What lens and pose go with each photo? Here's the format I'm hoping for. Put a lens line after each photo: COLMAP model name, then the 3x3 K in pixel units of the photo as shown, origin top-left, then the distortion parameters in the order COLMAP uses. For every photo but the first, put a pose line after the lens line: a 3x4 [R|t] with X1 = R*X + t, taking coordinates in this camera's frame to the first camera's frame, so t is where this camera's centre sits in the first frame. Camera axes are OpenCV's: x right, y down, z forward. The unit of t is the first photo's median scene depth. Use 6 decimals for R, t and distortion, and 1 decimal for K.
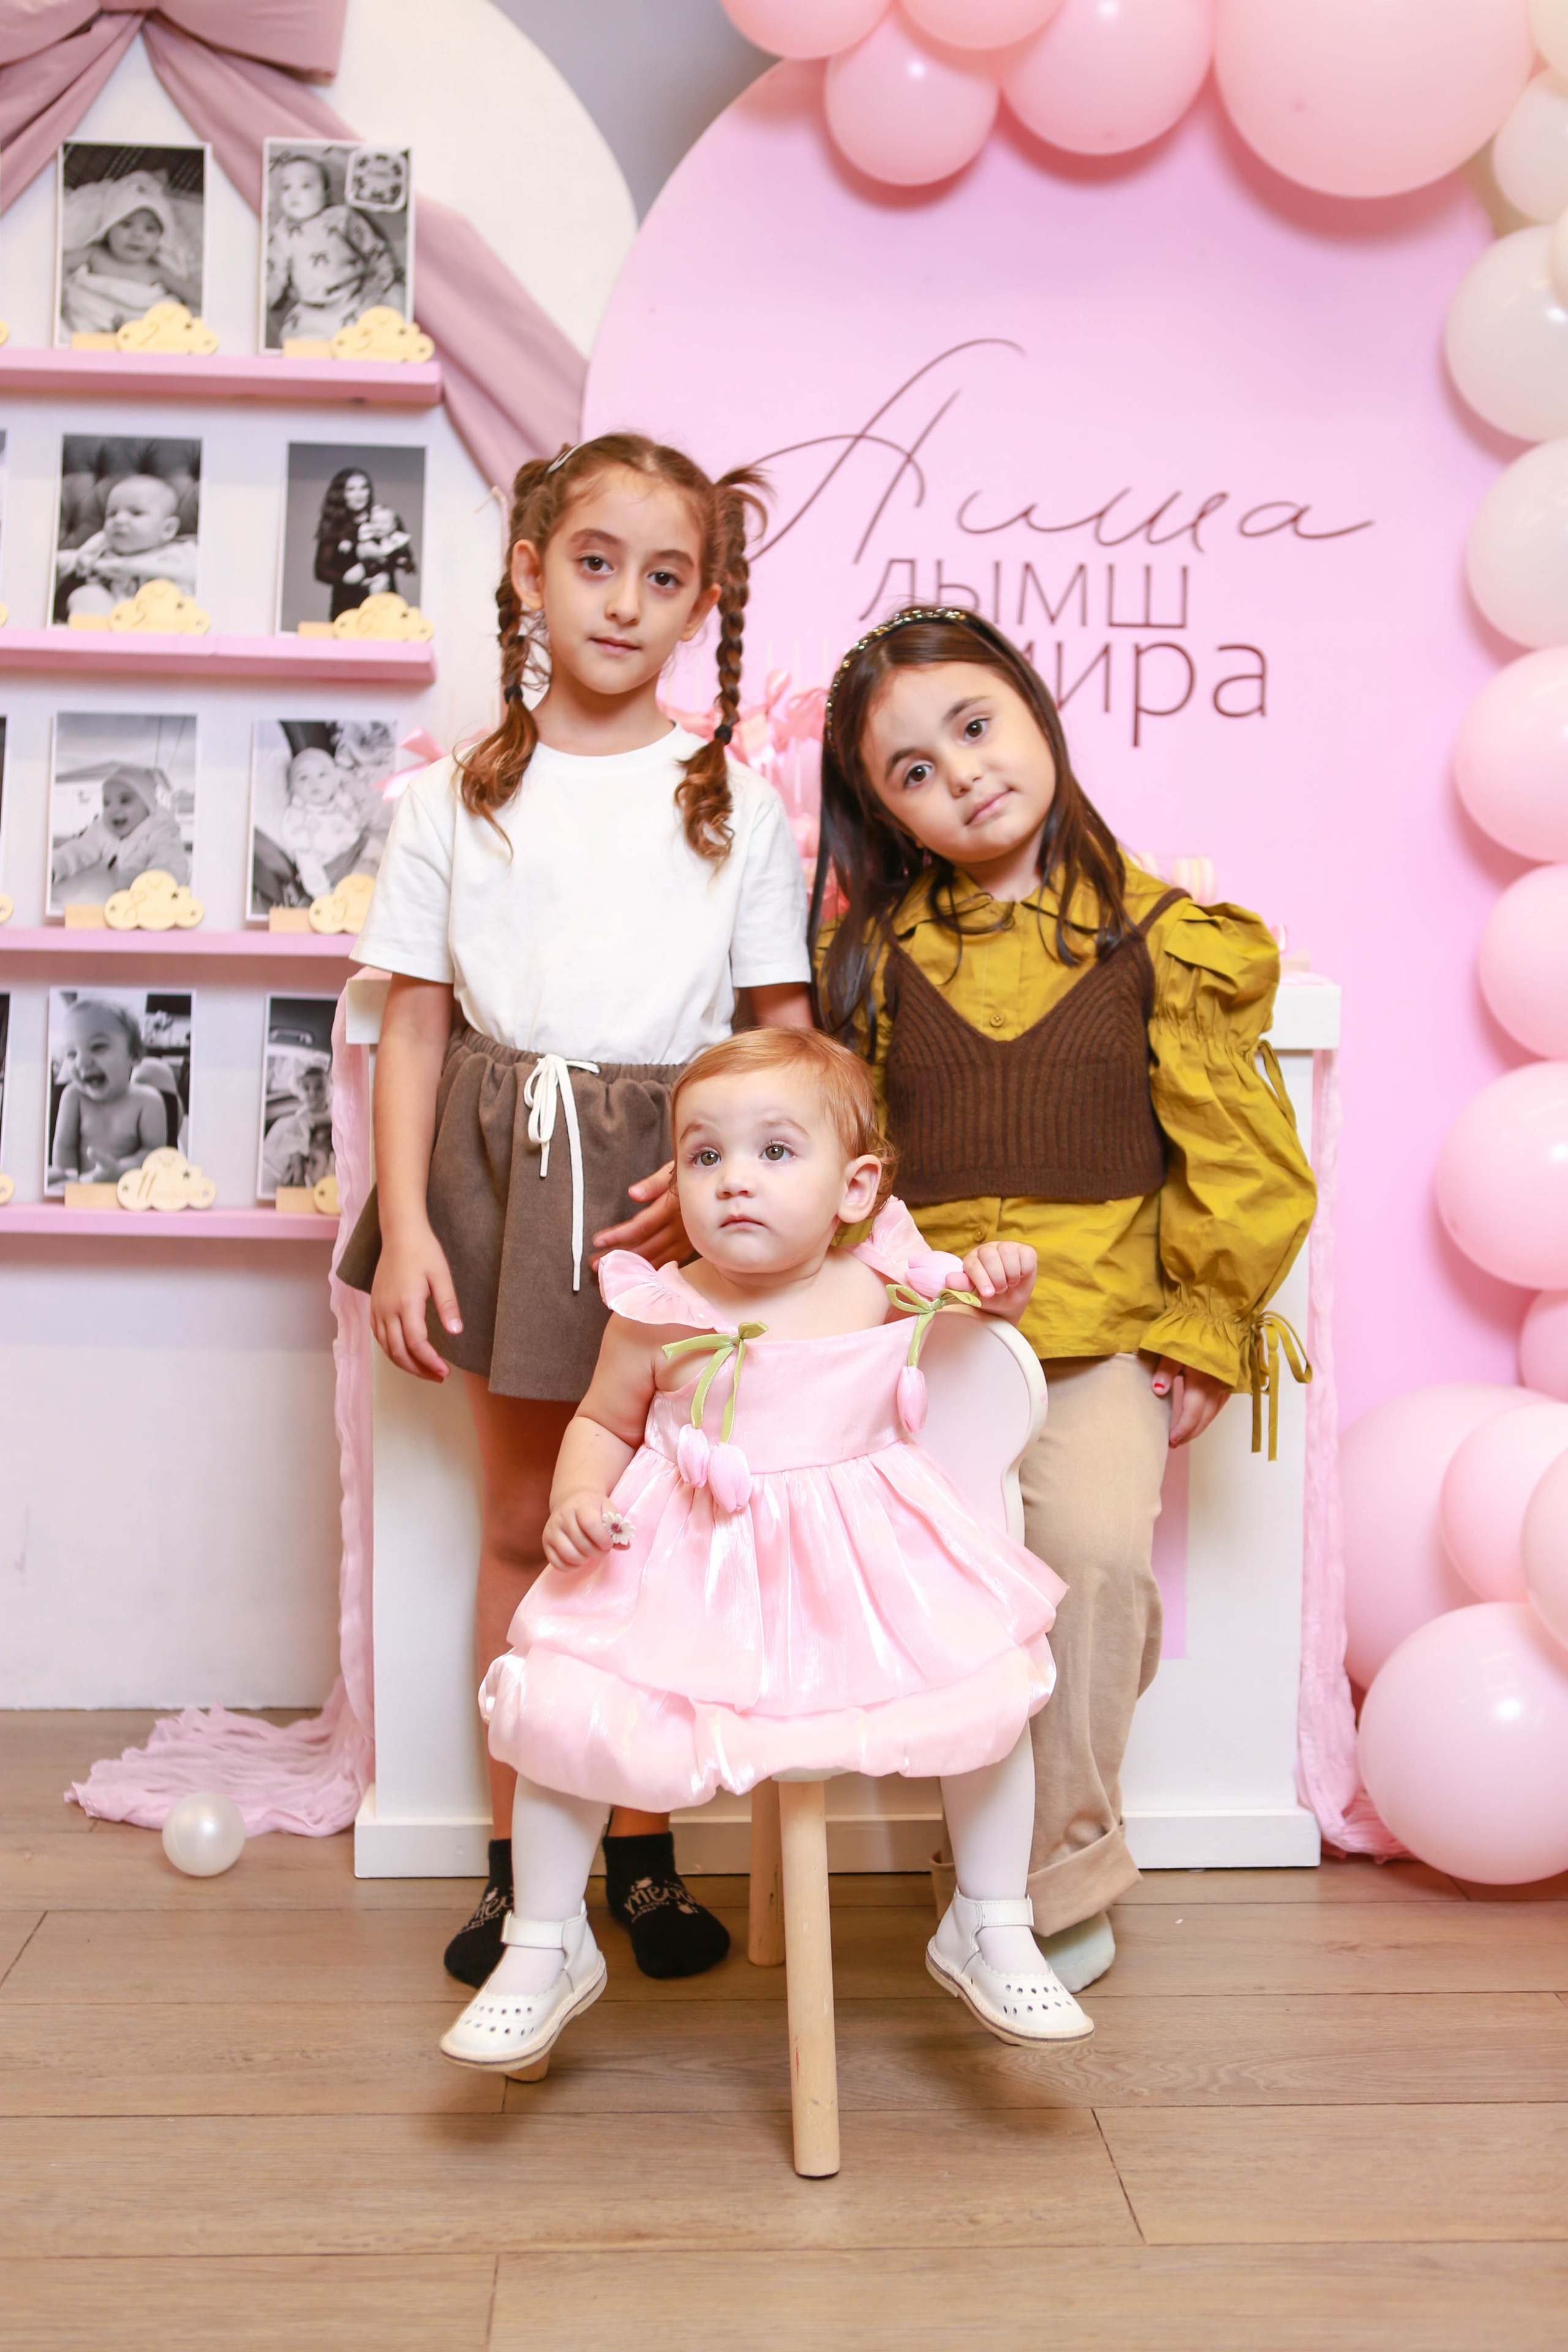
lens RADIAL K [[2633.5, 0, 780.0], [0, 2633.5, 1184.5], [0, 0, 1]] dist [-0.028372, 0.000000]
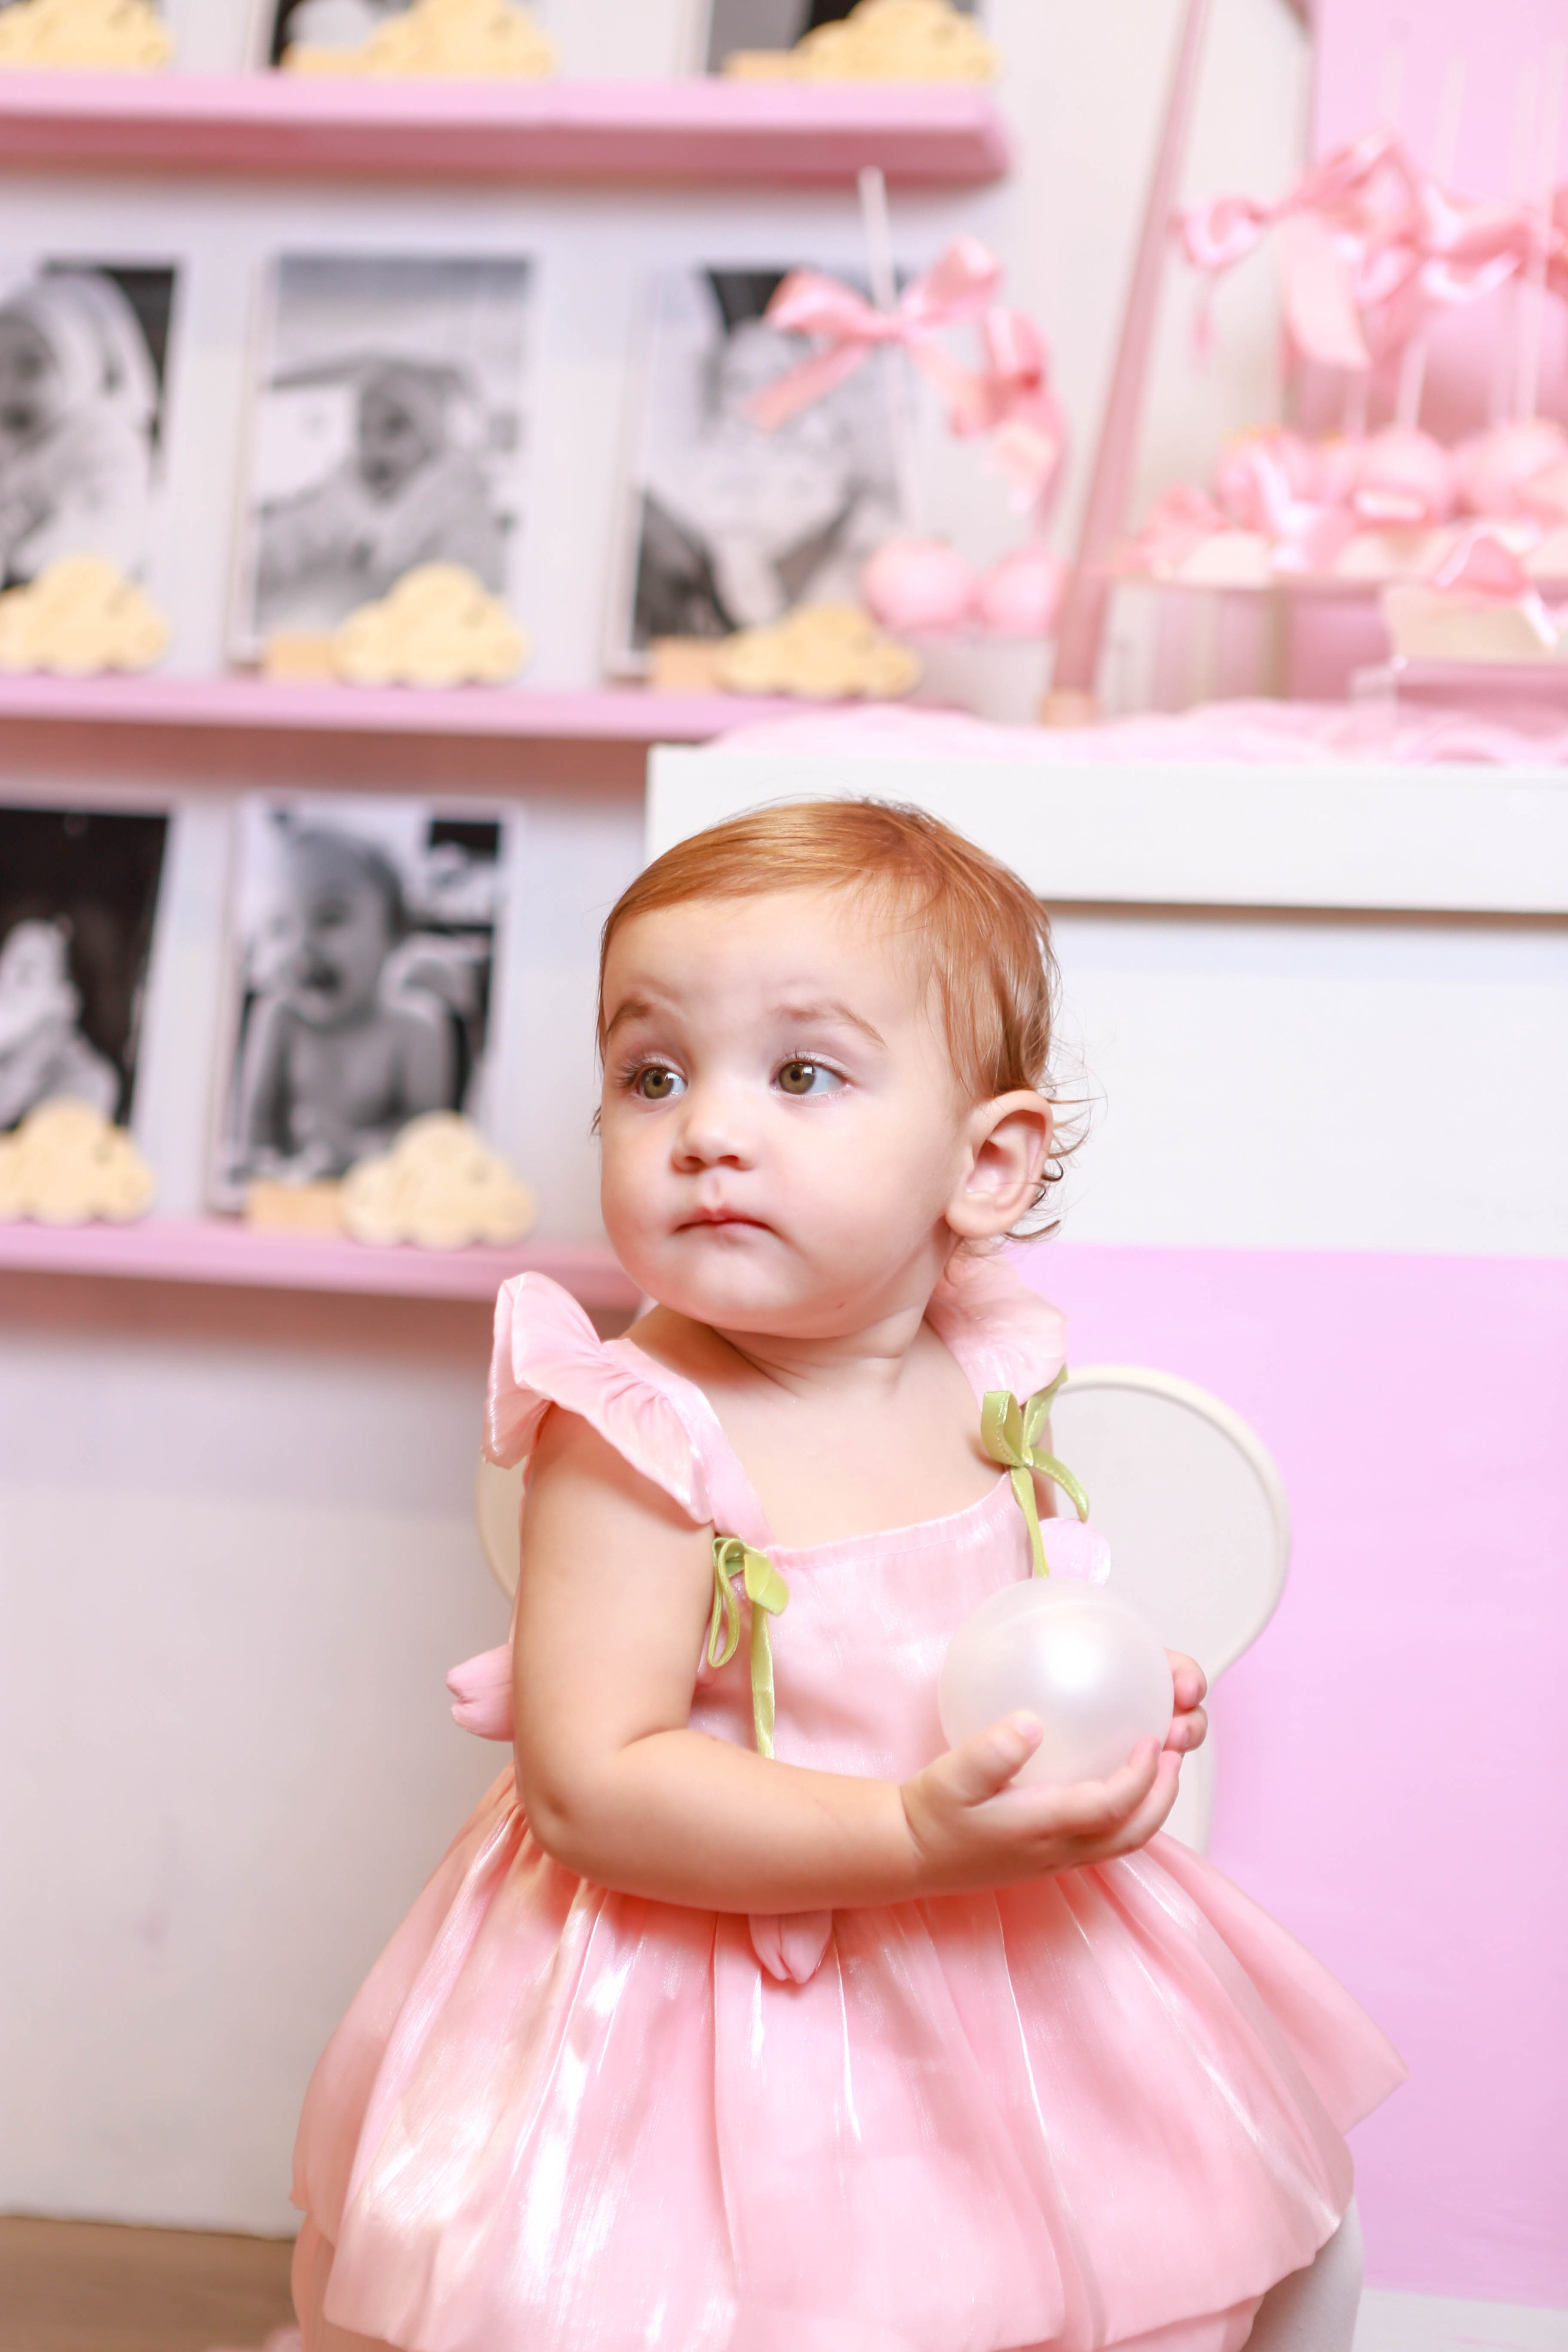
lens RADIAL K [[4390.7, 0, 875.5], [0, 4390.7, 1140.1], [0, 0, 1]] dist [0.249628, 0.000000]
pose [[0.960333, 0.035545, -0.276580, 0.079649], [-0.043243, 0.998827, -0.021782, 0.004895], [0.275482, 0.032878, 0.960744, 0.212957]]
